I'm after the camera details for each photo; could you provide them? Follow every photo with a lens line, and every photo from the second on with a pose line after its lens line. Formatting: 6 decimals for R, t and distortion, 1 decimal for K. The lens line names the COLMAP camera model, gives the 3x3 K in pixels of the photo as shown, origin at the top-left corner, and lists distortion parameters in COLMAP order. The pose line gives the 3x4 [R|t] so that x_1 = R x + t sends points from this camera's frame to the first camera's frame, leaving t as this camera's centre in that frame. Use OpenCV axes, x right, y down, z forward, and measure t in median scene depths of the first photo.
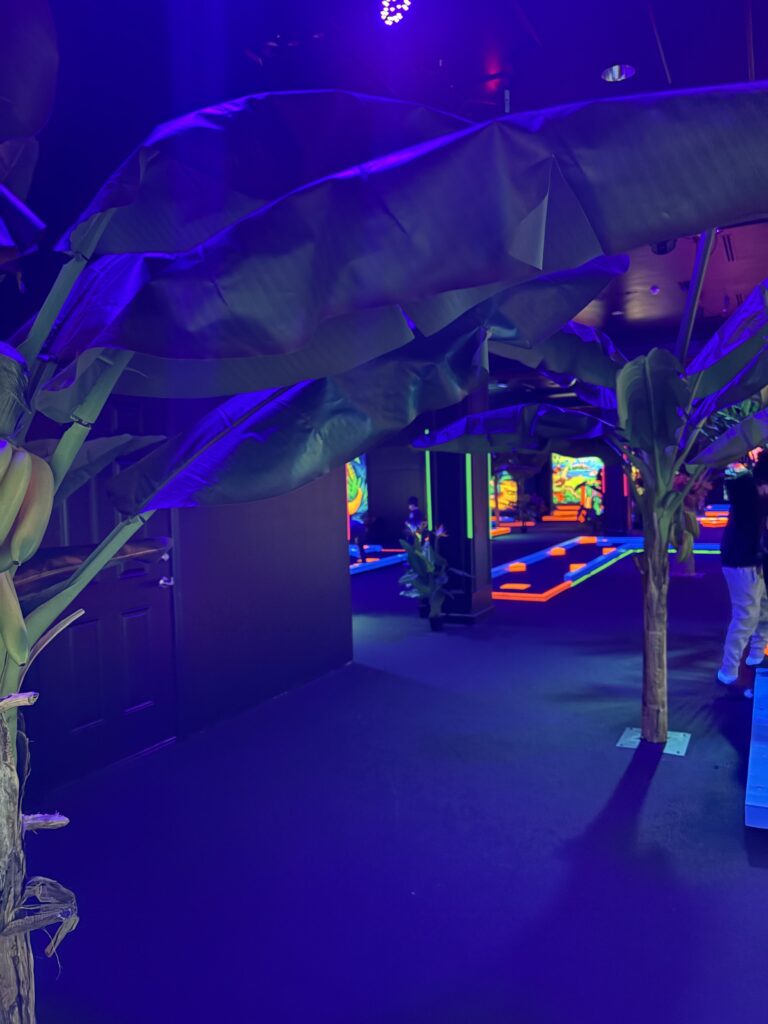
lens RADIAL K [[757.2, 0, 383.0], [0, 757.2, 513.8], [0, 0, 1]] dist [0.048583, -0.048449]
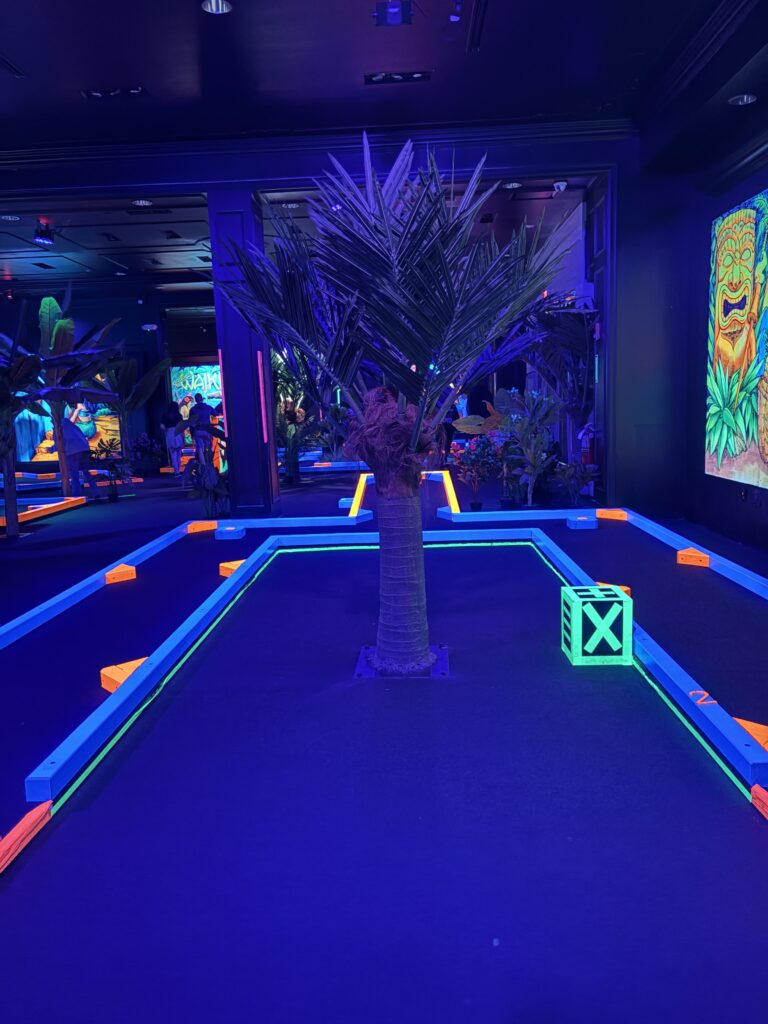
lens RADIAL K [[757.2, 0, 383.9], [0, 757.2, 513.2], [0, 0, 1]] dist [0.048583, -0.048449]
pose [[0.904961, -0.063601, 0.420714, 0.121386], [0.026907, 0.995340, 0.092592, -0.016276], [-0.424643, -0.072472, 0.902456, 0.345308]]
